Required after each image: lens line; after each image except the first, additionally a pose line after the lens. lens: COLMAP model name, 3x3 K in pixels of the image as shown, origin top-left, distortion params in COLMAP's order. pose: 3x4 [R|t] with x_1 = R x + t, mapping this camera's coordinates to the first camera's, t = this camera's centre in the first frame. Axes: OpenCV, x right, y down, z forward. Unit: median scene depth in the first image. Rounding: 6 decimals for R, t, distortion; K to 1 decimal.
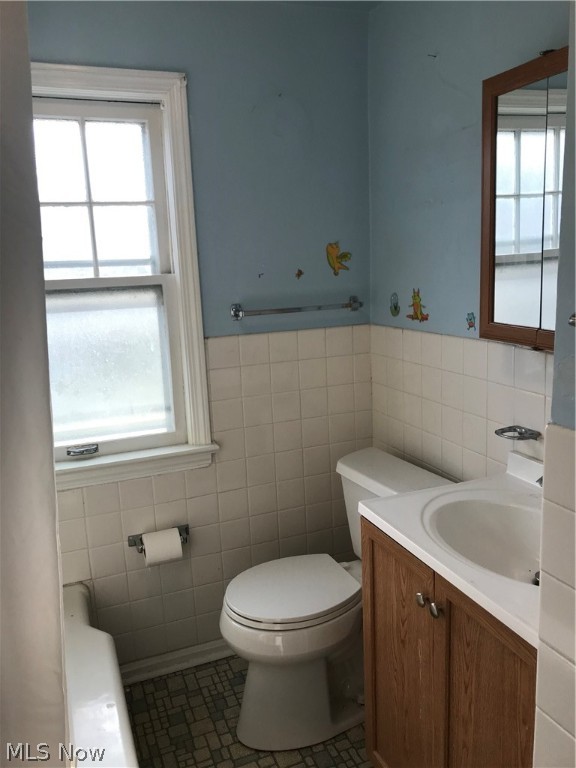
lens RADIAL K [[614.7, 0, 311.5], [0, 614.7, 371.5], [0, 0, 1]] dist [0.004572, -0.029910]
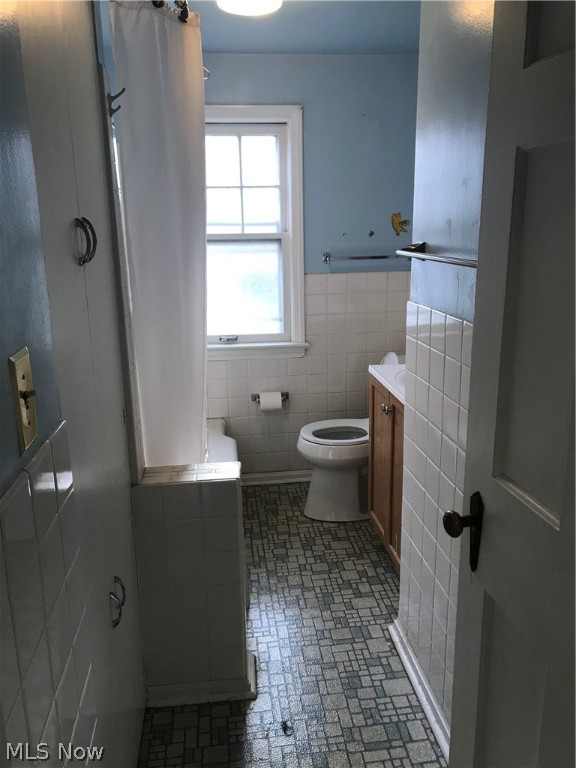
lens RADIAL K [[614.7, 0, 288.4], [0, 614.7, 383.5], [0, 0, 1]] dist [0.004572, -0.029910]
pose [[0.959178, 0.092181, -0.267357, 0.234519], [-0.068913, 0.993074, 0.095162, 0.077952], [0.274277, -0.072853, 0.958887, -0.547744]]
